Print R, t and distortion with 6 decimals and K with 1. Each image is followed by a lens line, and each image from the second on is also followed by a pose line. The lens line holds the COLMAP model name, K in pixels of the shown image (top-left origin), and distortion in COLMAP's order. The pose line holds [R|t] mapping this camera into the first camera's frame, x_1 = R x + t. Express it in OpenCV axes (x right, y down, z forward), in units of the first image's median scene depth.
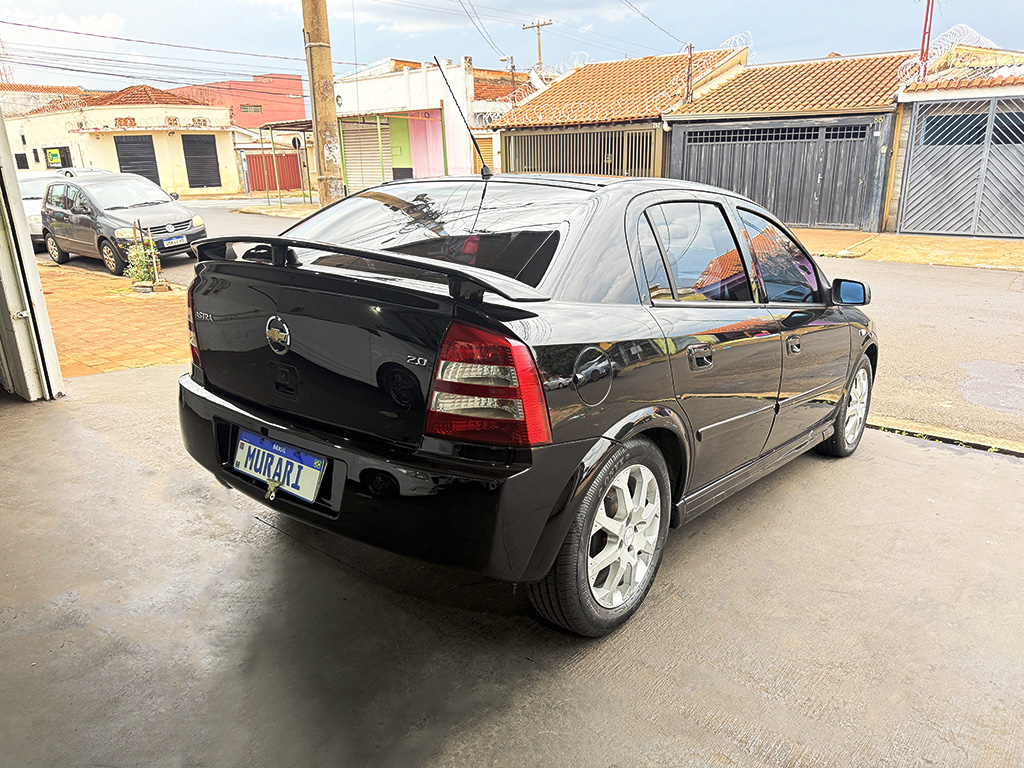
lens RADIAL K [[725.8, 0, 512.0], [0, 725.8, 384.0], [0, 0, 1]] dist [0.023429, -0.025153]
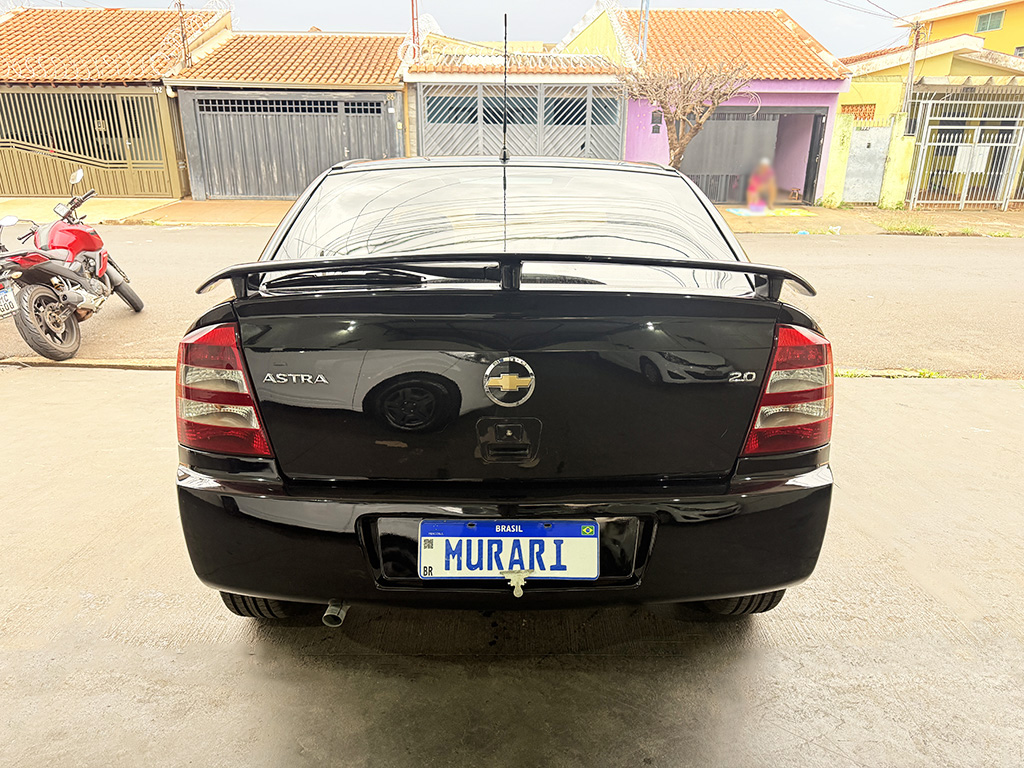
lens RADIAL K [[738.8, 0, 512.0], [0, 738.8, 384.0], [0, 0, 1]] dist [0.005972, -0.008547]
pose [[0.774130, -0.184727, 0.605474, -0.089459], [0.165069, 0.982291, 0.088642, -0.015182], [-0.611126, 0.031325, 0.790914, 0.044867]]
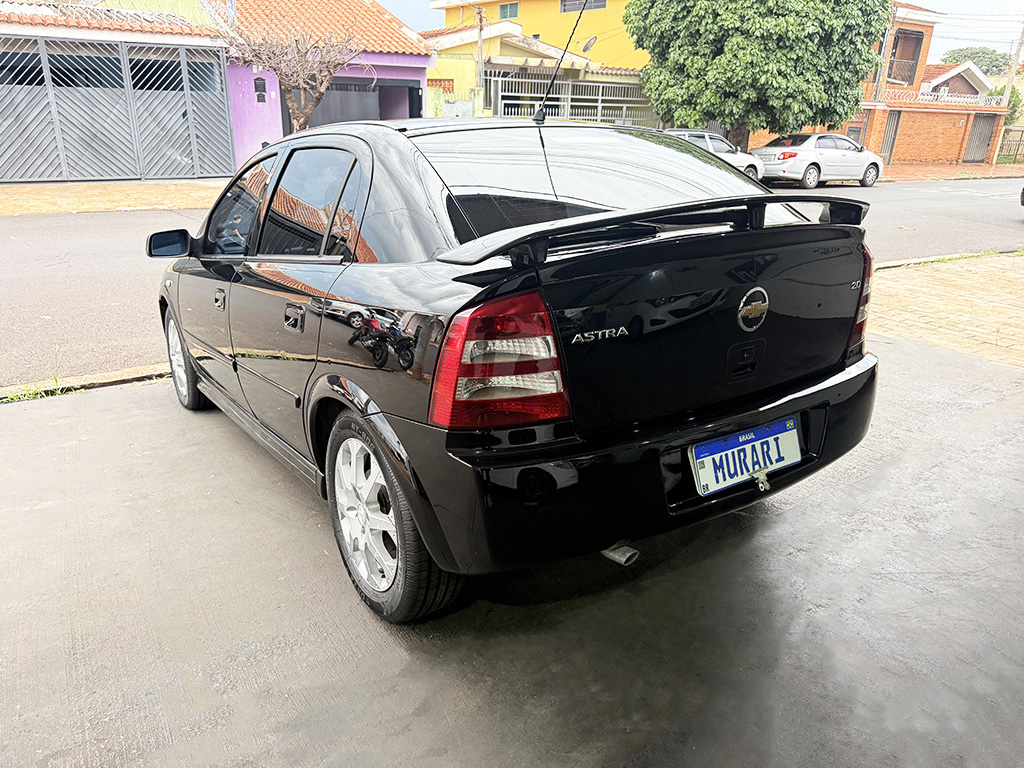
lens RADIAL K [[725.8, 0, 512.0], [0, 725.8, 384.0], [0, 0, 1]] dist [0.023429, -0.025153]
pose [[0.315678, -0.313007, 0.895753, -0.140772], [0.247821, 0.938456, 0.240593, -0.030676], [-0.915932, 0.146036, 0.373820, 0.108600]]
